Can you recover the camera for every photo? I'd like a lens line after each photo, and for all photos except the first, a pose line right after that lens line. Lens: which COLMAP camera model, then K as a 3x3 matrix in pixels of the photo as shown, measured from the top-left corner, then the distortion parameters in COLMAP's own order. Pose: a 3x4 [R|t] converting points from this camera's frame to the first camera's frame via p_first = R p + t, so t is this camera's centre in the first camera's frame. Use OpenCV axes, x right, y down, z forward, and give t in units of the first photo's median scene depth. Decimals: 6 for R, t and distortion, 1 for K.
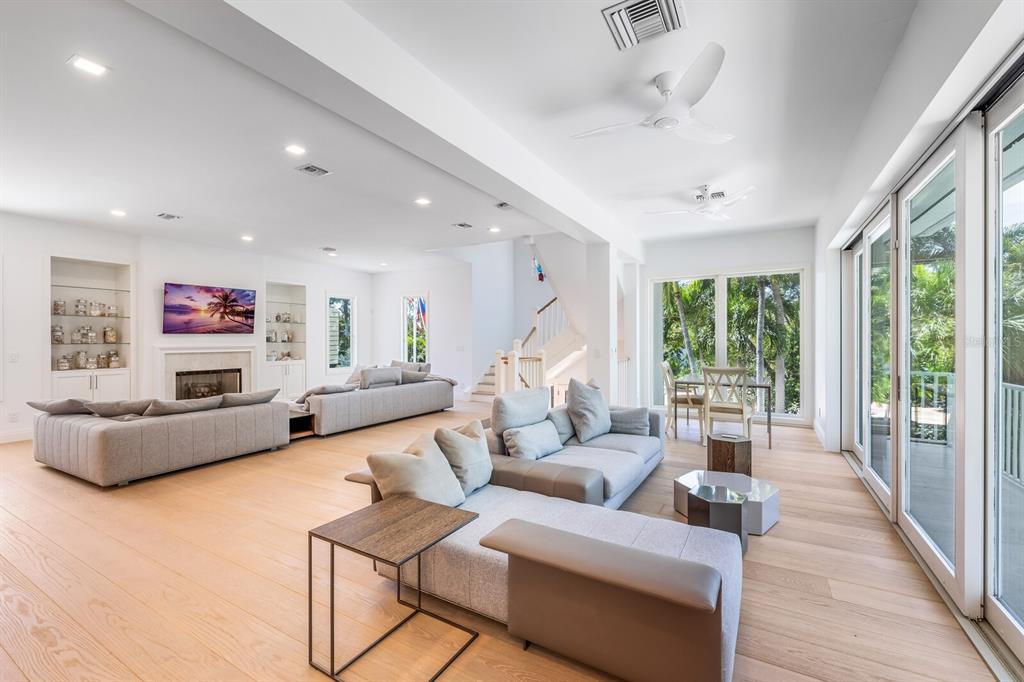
lens RADIAL K [[431.1, 0, 512.0], [0, 431.1, 341.0], [0, 0, 1]] dist [0.029331, 0.000079]
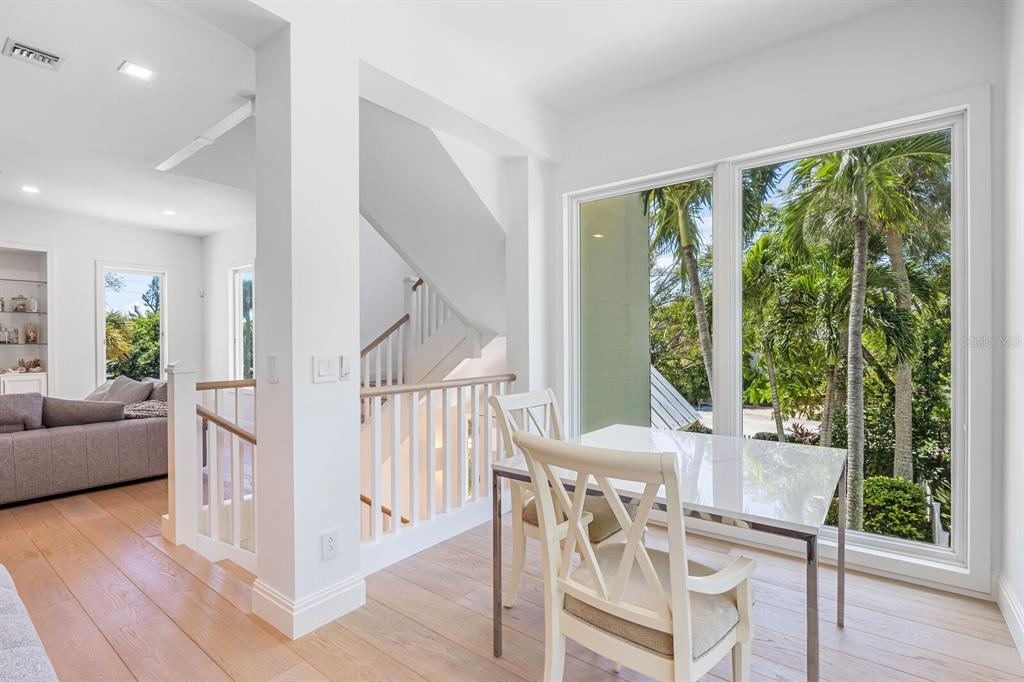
lens RADIAL K [[486.3, 0, 496.1], [0, 486.3, 349.9], [0, 0, 1]] dist [0.013640, -0.000188]
pose [[0.989055, -0.003637, -0.147503, 0.174751], [0.005834, 0.999878, 0.014464, 0.003528], [0.147433, -0.015166, 0.988956, 0.271678]]
